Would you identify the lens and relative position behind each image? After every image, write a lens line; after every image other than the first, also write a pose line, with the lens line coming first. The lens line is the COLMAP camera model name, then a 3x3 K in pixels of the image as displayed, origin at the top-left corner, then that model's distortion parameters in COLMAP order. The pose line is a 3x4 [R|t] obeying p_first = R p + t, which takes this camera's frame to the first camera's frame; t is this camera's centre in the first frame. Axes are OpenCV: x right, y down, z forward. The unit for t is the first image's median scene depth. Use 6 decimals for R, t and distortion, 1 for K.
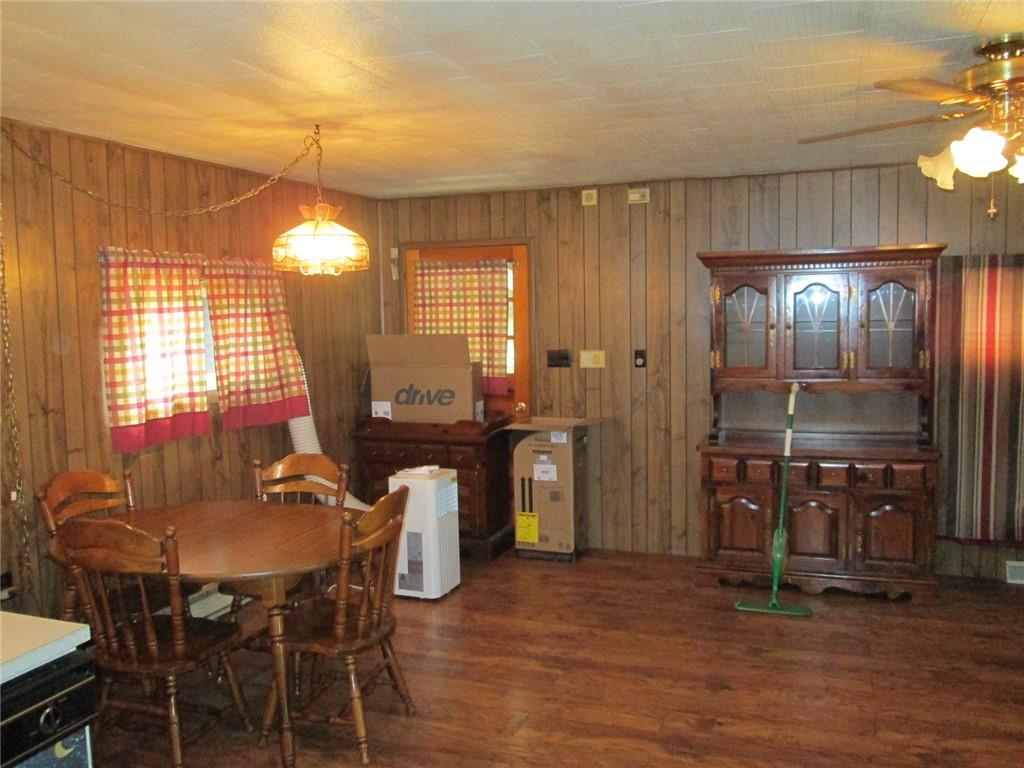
lens RADIAL K [[858.0, 0, 508.6], [0, 858.0, 381.0], [0, 0, 1]] dist [-0.033234, 0.005273]
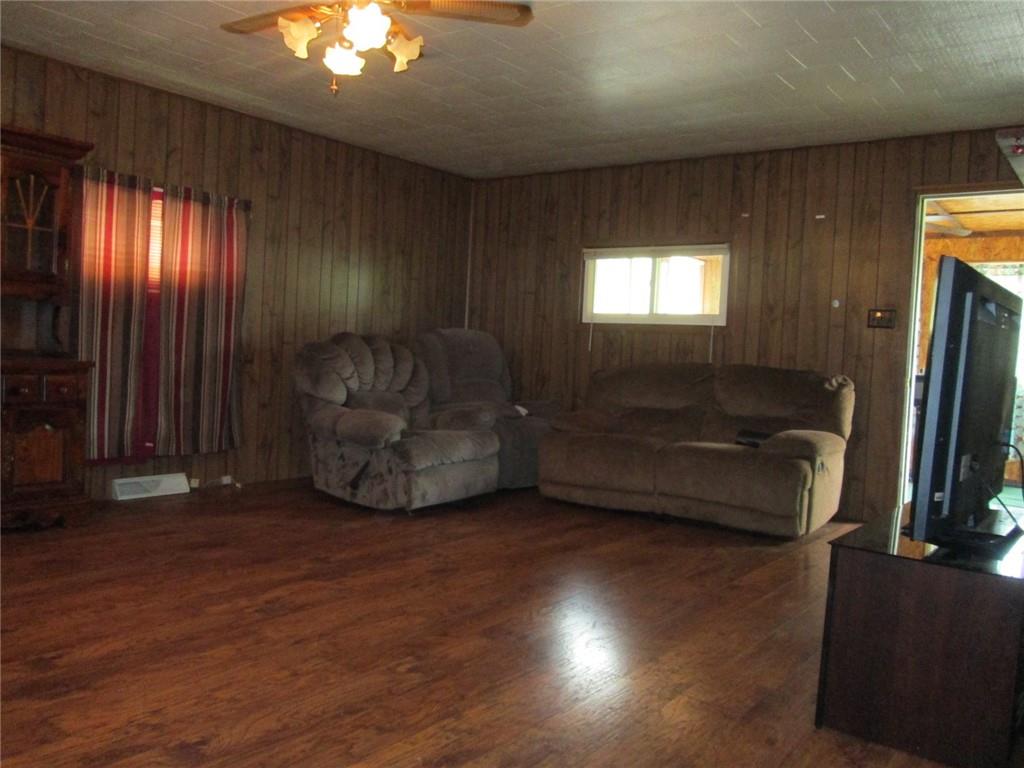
lens RADIAL K [[858.0, 0, 508.6], [0, 858.0, 381.0], [0, 0, 1]] dist [-0.033234, 0.005273]
pose [[0.282900, 0.001049, 0.959149, -0.260818], [0.021839, 0.999733, -0.007534, 0.117055], [-0.958901, 0.023079, 0.282802, 0.269446]]
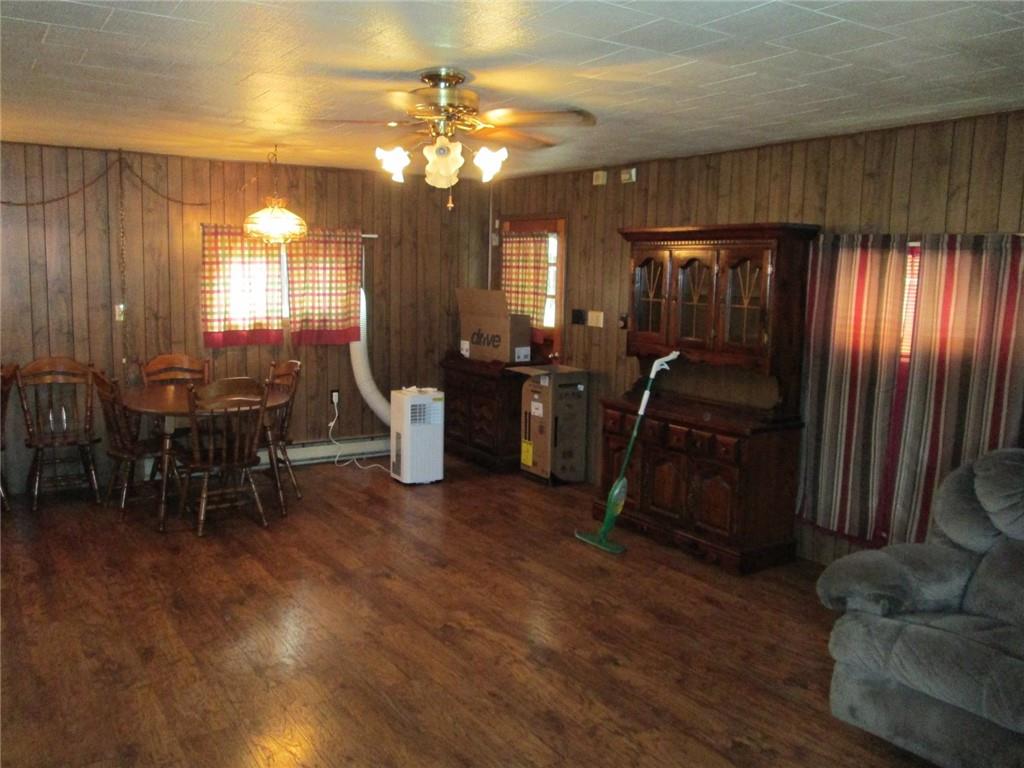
lens RADIAL K [[858.0, 0, 508.6], [0, 858.0, 381.0], [0, 0, 1]] dist [-0.033234, 0.005273]
pose [[0.801981, 0.116260, -0.585927, 0.825323], [-0.087889, 0.993168, 0.076767, -0.025314], [0.590849, -0.010069, 0.806719, 0.001956]]
